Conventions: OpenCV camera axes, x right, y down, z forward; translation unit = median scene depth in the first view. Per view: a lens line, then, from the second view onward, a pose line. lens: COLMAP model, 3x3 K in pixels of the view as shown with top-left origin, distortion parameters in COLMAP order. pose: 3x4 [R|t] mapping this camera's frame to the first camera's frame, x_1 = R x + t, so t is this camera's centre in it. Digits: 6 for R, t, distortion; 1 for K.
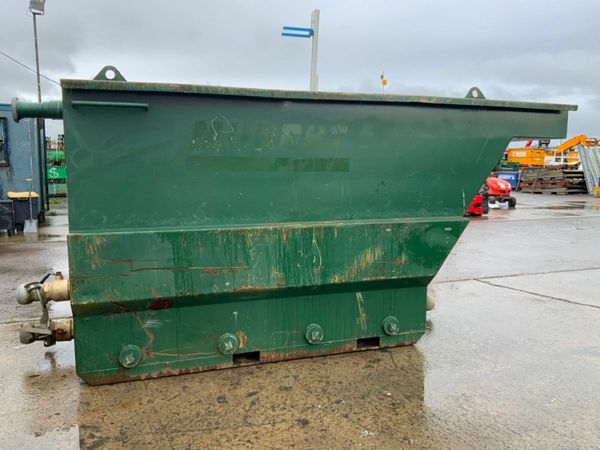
lens RADIAL K [[494.7, 0, 300.0], [0, 494.7, 225.0], [0, 0, 1]] dist [0.113270, -0.212501]
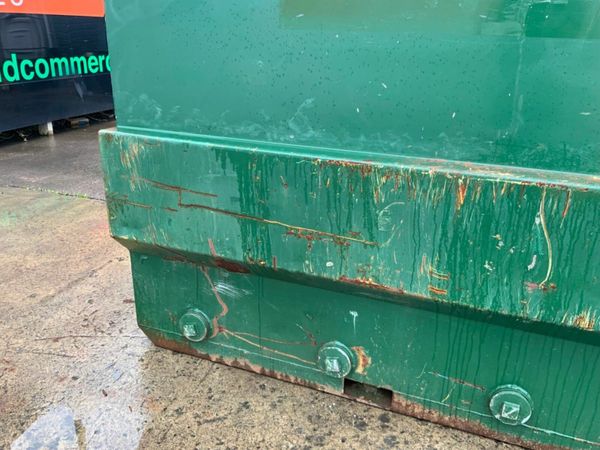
lens RADIAL K [[494.7, 0, 300.0], [0, 494.7, 225.0], [0, 0, 1]] dist [0.113270, -0.212501]
pose [[0.768621, 0.242674, -0.591888, 0.125624], [-0.100063, 0.959471, 0.263442, -0.053739], [0.631830, -0.143261, 0.761753, 0.586514]]
